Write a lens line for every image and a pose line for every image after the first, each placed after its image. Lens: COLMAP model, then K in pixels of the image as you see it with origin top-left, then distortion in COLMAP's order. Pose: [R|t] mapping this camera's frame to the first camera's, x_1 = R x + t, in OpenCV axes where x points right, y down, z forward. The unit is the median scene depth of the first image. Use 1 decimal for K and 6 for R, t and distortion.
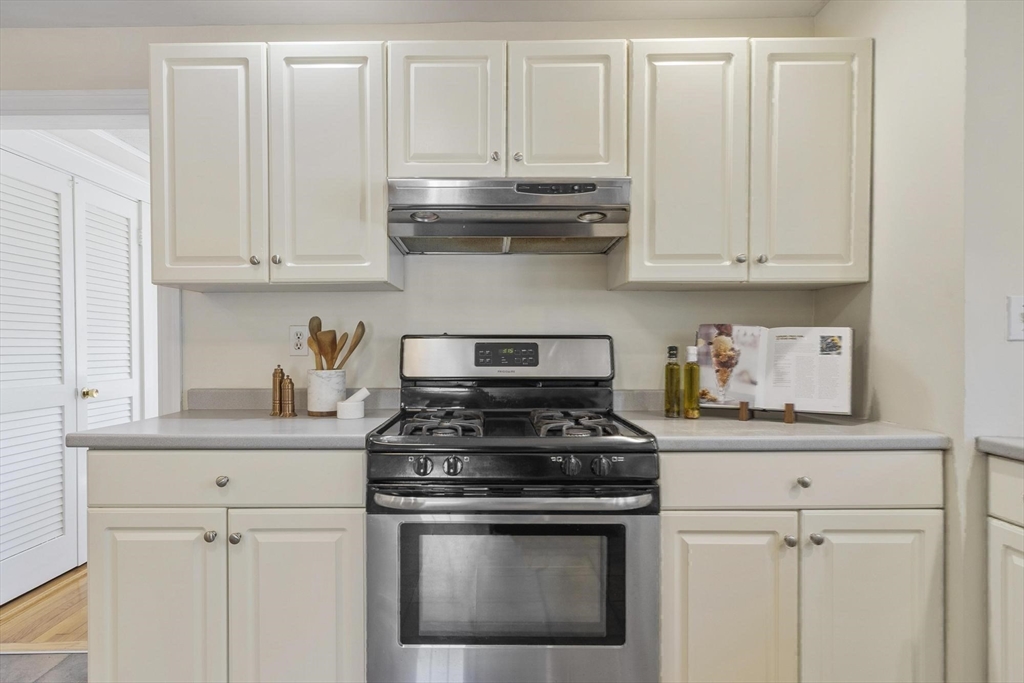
lens RADIAL K [[558.7, 0, 497.1], [0, 558.7, 353.4], [0, 0, 1]] dist [-0.001213, -0.000911]
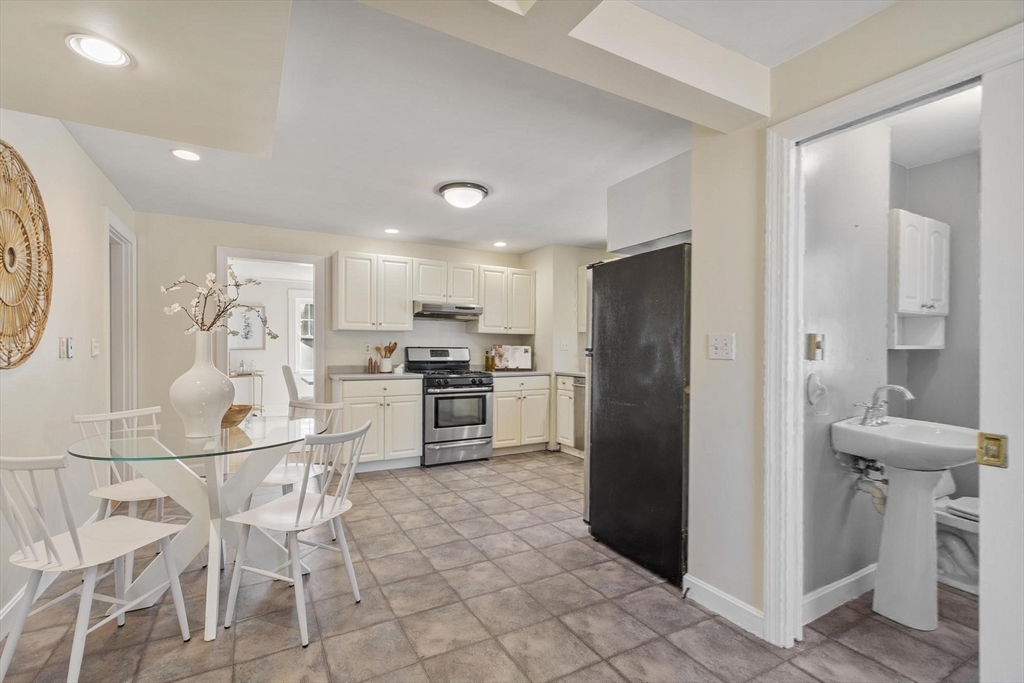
lens RADIAL K [[452.2, 0, 489.8], [0, 452.2, 346.5], [0, 0, 1]] dist [0.003296, 0.000293]
pose [[0.873926, 0.008424, 0.485986, -1.074669], [0.000111, 0.999846, -0.017531, 0.009201], [-0.486059, 0.015375, 0.873790, -1.511079]]
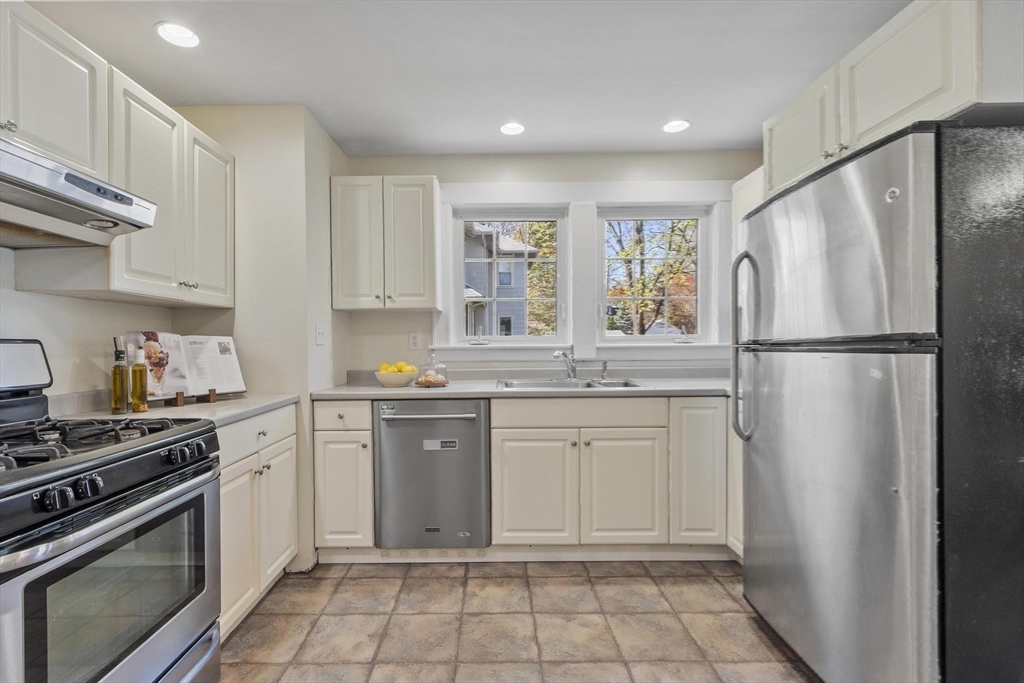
lens RADIAL K [[462.3, 0, 489.8], [0, 462.3, 348.3], [0, 0, 1]] dist [0.001251, 0.000044]
pose [[-0.010429, -0.007752, 0.999916, -0.645277], [0.019094, 0.999786, 0.007950, -0.010608], [-0.999763, 0.019176, -0.010279, 0.285101]]
